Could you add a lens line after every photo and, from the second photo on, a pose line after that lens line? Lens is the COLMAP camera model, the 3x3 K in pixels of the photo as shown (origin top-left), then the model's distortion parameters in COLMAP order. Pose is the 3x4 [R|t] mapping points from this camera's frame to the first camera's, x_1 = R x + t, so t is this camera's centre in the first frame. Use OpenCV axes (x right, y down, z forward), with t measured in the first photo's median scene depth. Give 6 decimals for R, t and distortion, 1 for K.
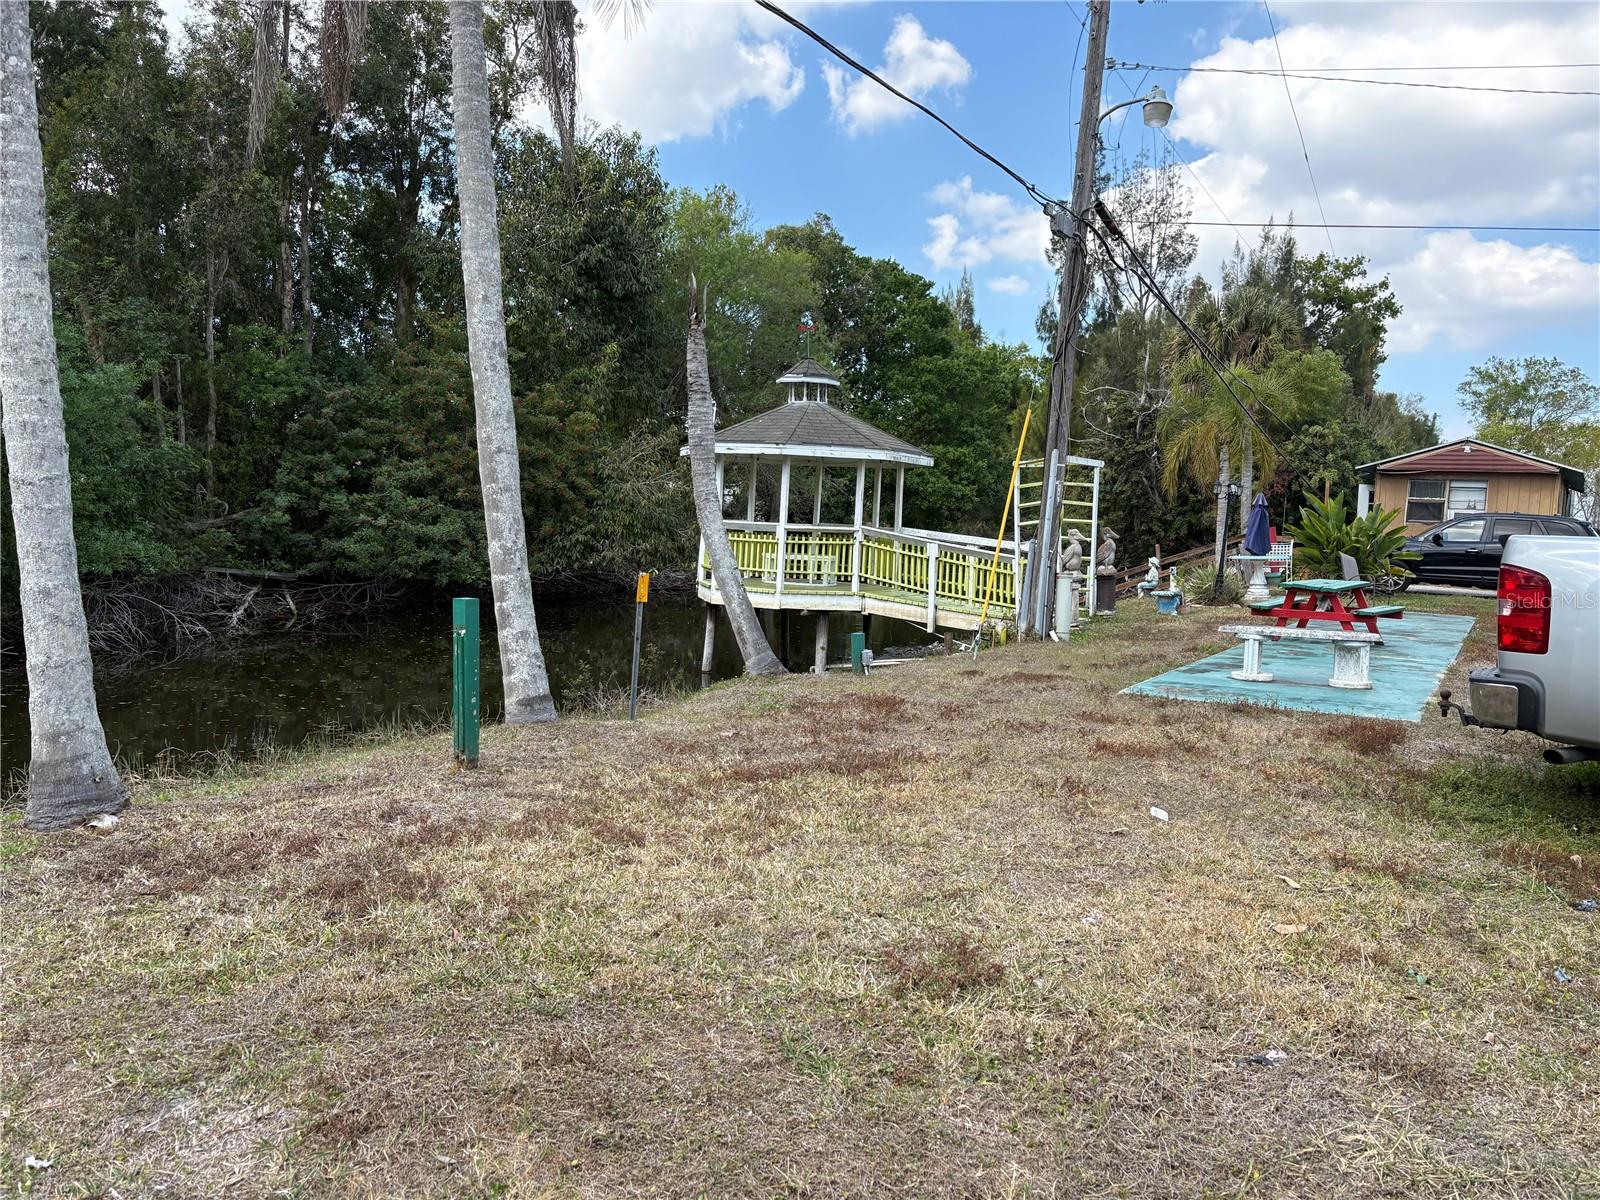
lens RADIAL K [[1211.2, 0, 797.6], [0, 1211.2, 606.9], [0, 0, 1]] dist [0.061890, -0.062506]
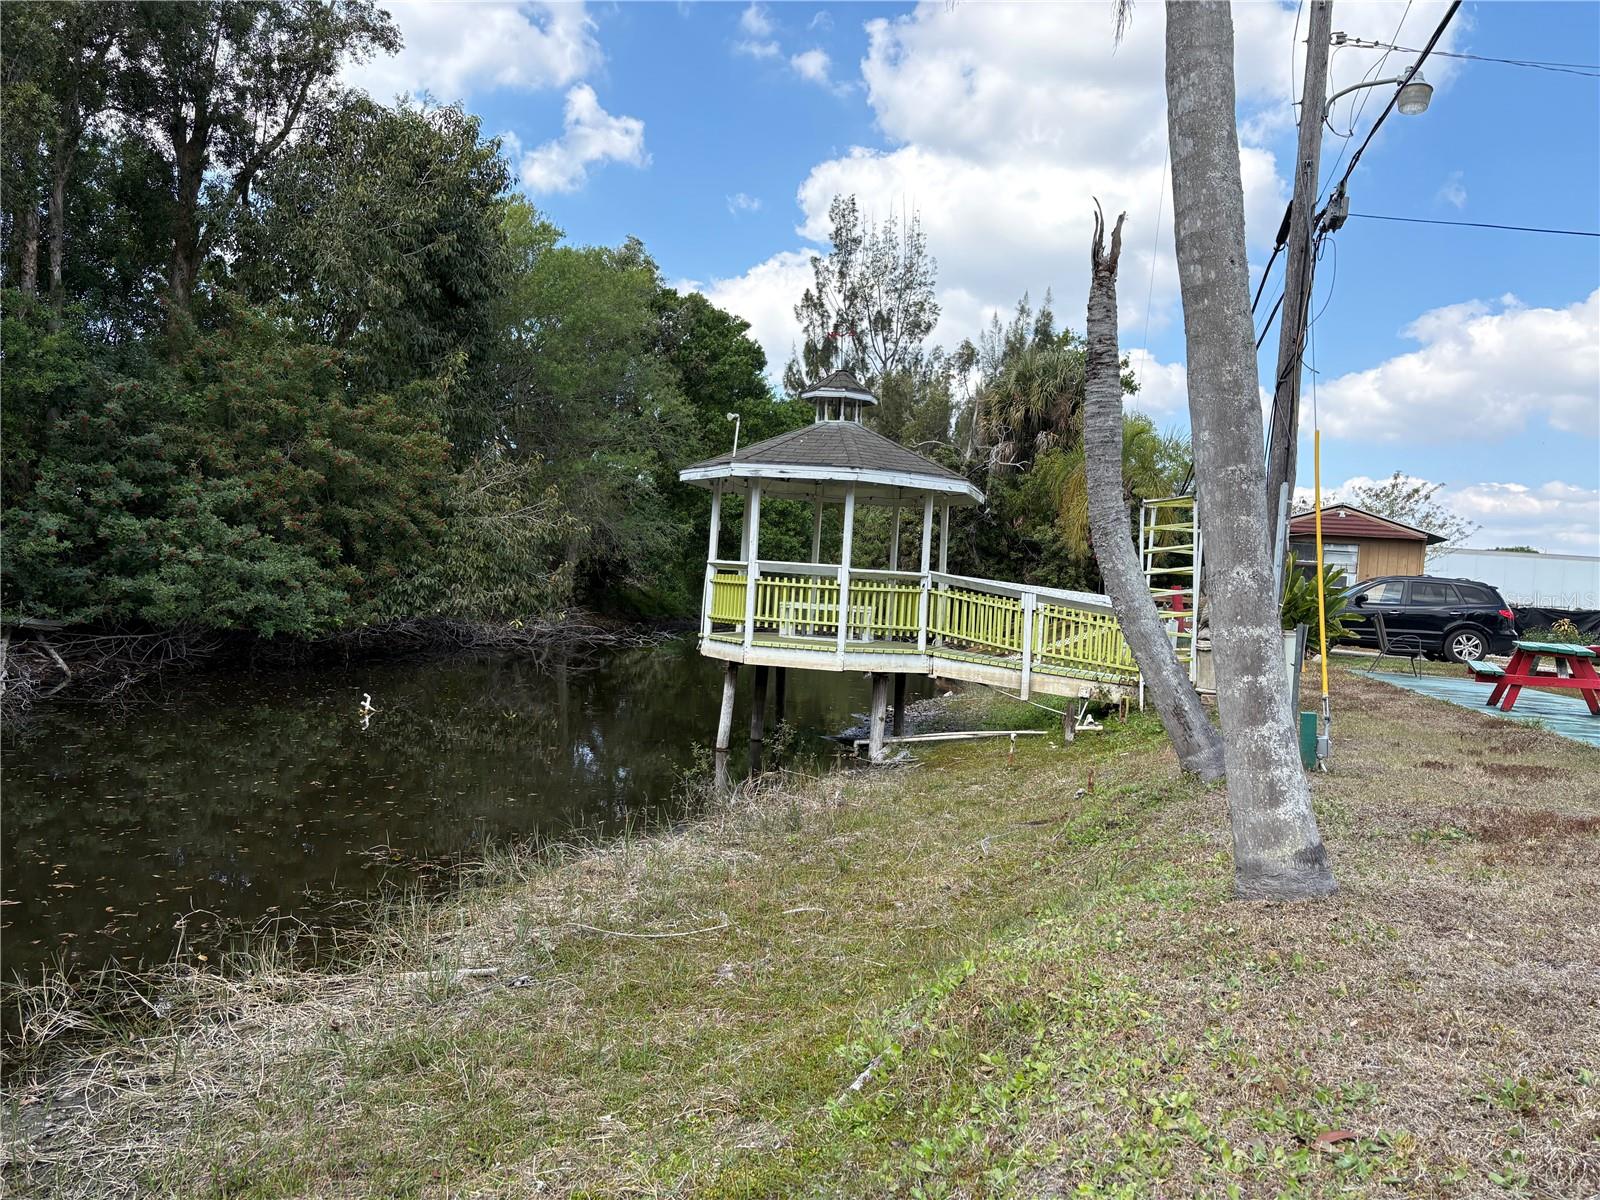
lens RADIAL K [[1211.2, 0, 797.6], [0, 1211.2, 606.9], [0, 0, 1]] dist [0.061890, -0.062506]
pose [[0.962500, 0.015092, 0.270861, -0.172370], [-0.002698, 0.998934, -0.046073, -0.002670], [-0.271267, 0.043615, 0.961515, 0.149758]]
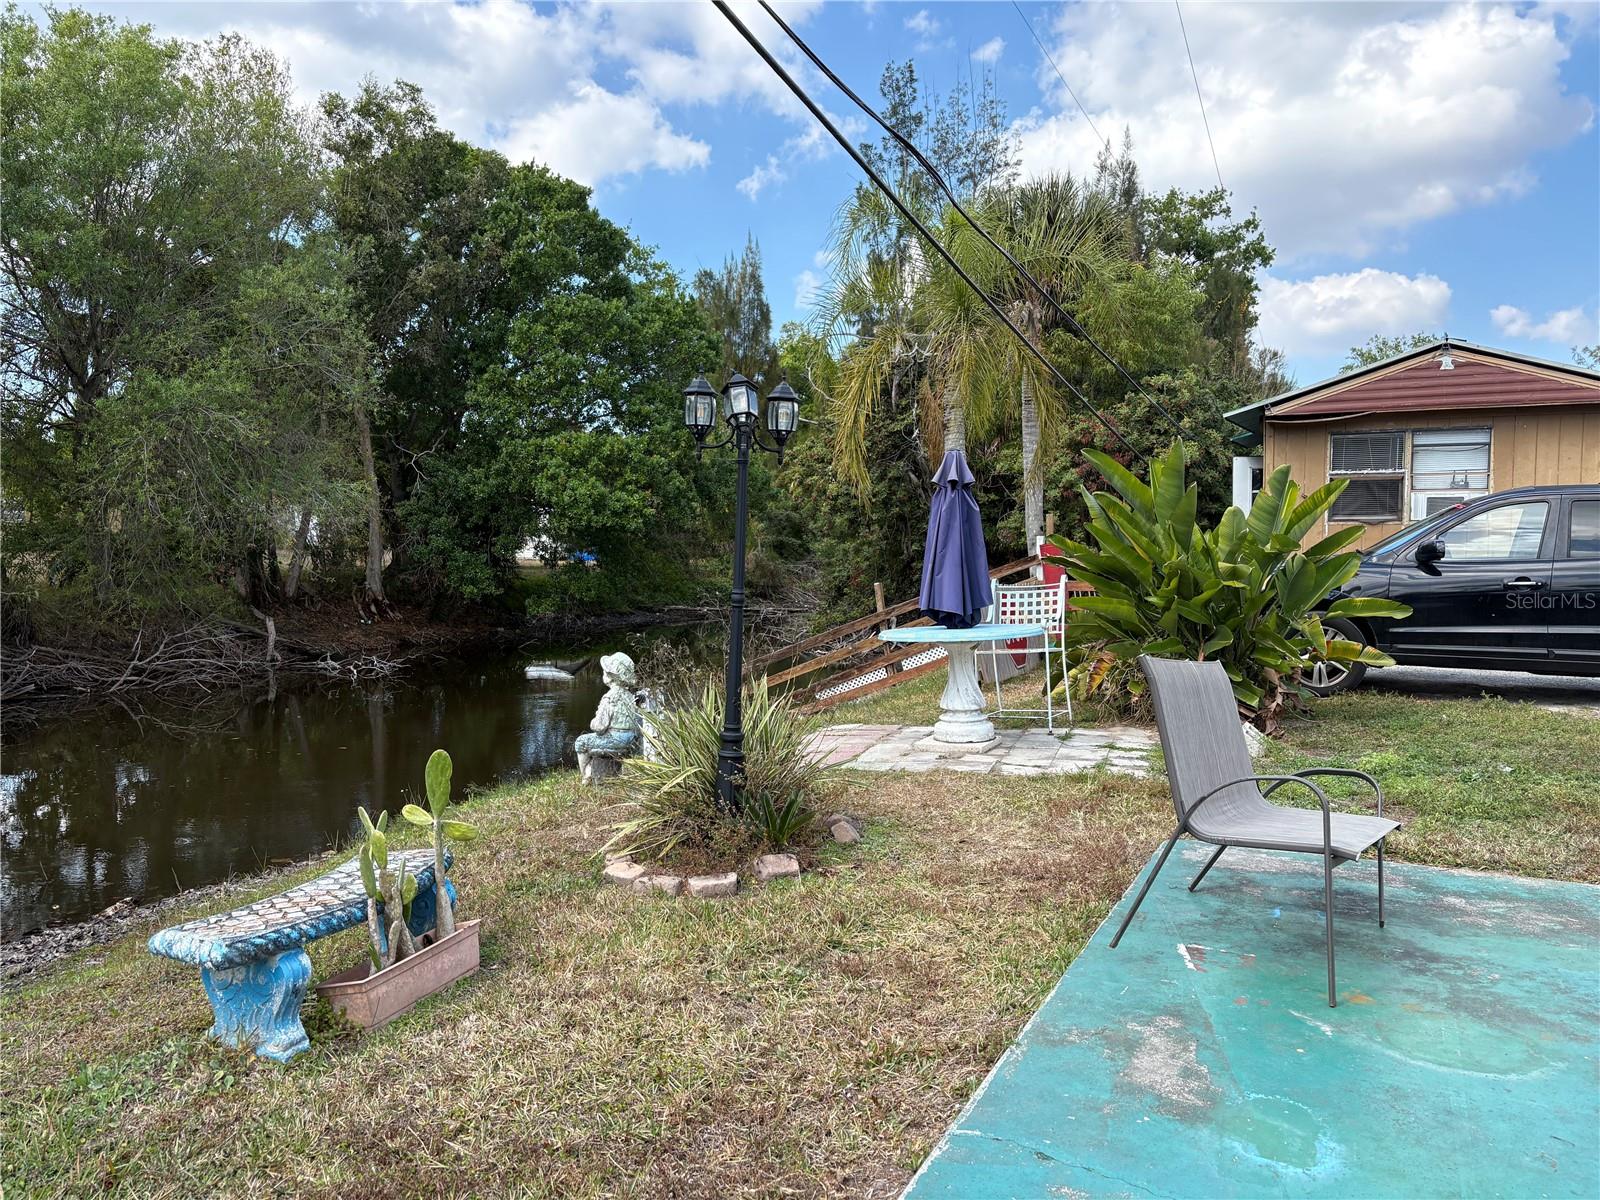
lens RADIAL K [[1211.2, 0, 797.6], [0, 1211.2, 606.9], [0, 0, 1]] dist [0.061890, -0.062506]
pose [[0.995681, -0.046554, 0.080322, 0.259699], [0.048521, 0.998564, -0.022700, -0.036284], [-0.079150, 0.026500, 0.996510, 0.564394]]
